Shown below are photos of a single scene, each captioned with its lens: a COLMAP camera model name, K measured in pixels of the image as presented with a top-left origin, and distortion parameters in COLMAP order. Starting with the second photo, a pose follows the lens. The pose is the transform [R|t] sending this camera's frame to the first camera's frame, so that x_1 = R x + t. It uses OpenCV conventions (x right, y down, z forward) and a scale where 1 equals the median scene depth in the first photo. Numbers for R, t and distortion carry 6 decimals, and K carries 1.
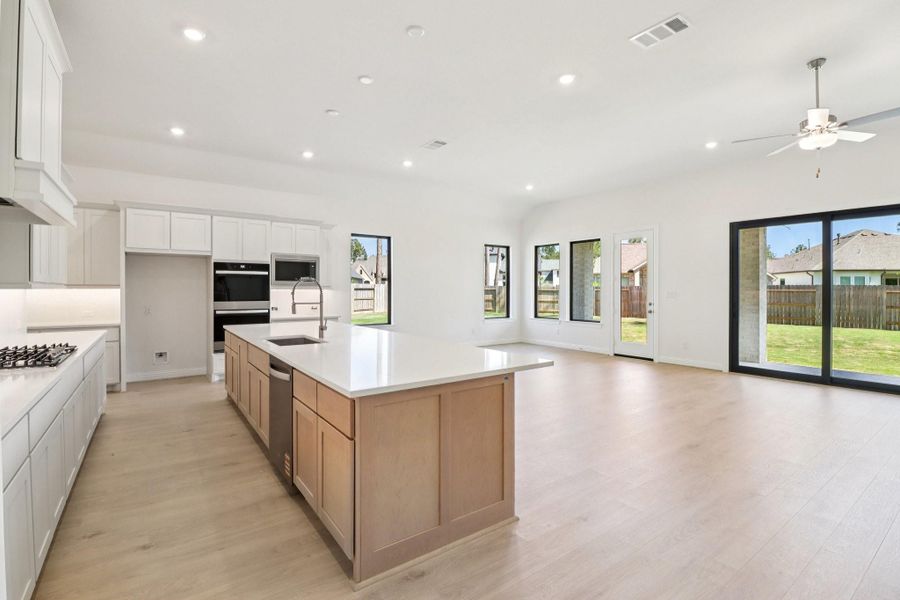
lens RADIAL K [[420.7, 0, 450.1], [0, 420.7, 293.5], [0, 0, 1]] dist [-0.011834, -0.003341]
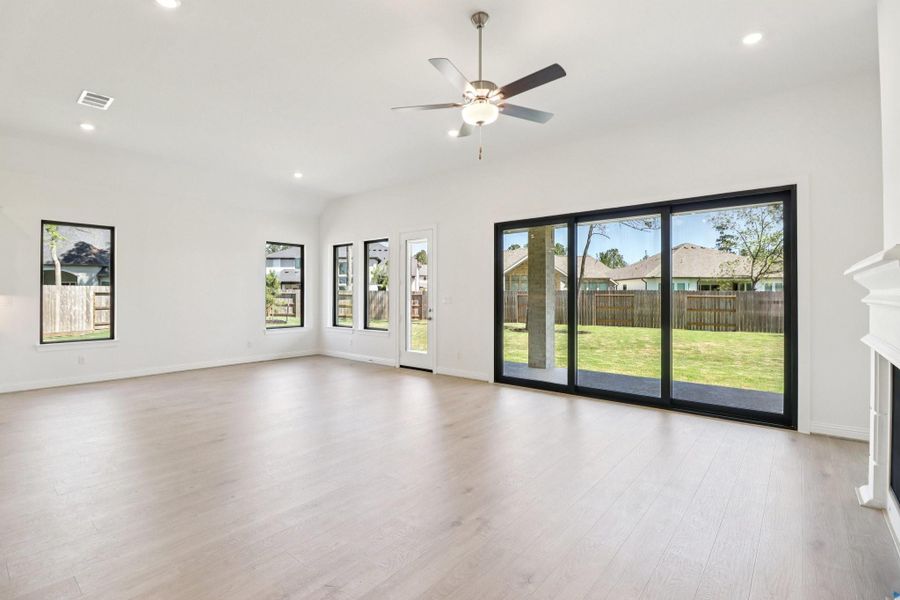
lens RADIAL K [[420.7, 0, 455.6], [0, 420.7, 300.8], [0, 0, 1]] dist [-0.011834, -0.003341]
pose [[0.965910, -0.004011, 0.258845, 0.276102], [0.002272, 0.999973, 0.007017, -0.001926], [-0.258866, -0.006190, 0.965893, 0.092460]]
